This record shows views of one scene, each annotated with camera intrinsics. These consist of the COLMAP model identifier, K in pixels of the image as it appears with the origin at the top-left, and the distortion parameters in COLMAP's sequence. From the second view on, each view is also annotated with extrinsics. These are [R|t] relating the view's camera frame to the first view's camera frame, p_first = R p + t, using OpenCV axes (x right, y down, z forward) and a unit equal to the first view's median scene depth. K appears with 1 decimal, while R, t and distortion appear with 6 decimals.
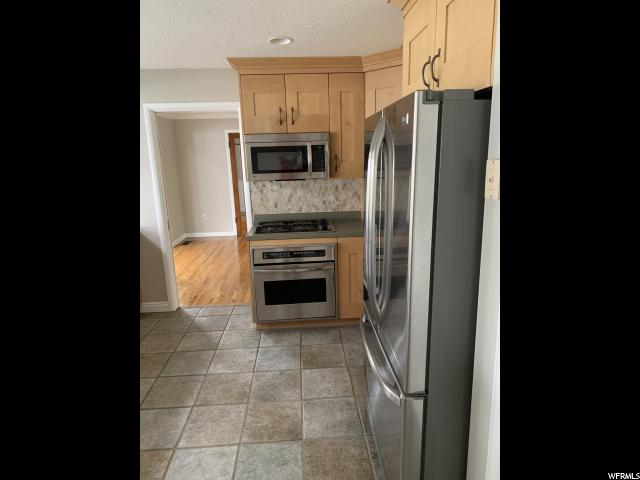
lens RADIAL K [[375.1, 0, 320.0], [0, 375.1, 240.0], [0, 0, 1]] dist [-0.003628, -0.000517]
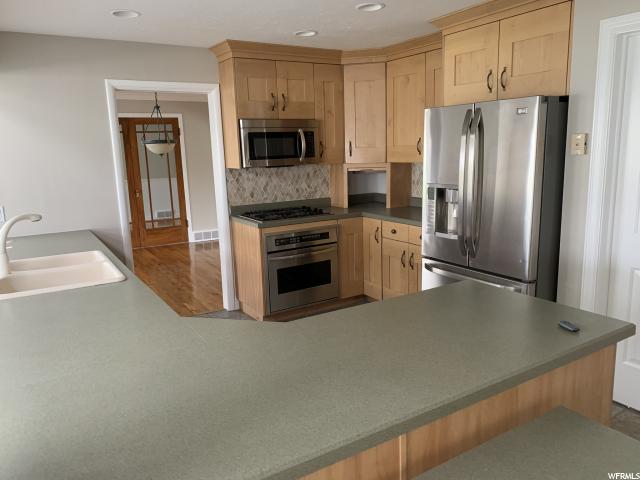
lens RADIAL K [[495.1, 0, 320.0], [0, 495.1, 240.0], [0, 0, 1]] dist [0.015782, -0.000388]
pose [[0.880813, -0.085017, 0.465768, -0.626078], [0.108548, 0.993804, -0.023875, 0.075576], [-0.460853, 0.071587, 0.884585, -0.186198]]
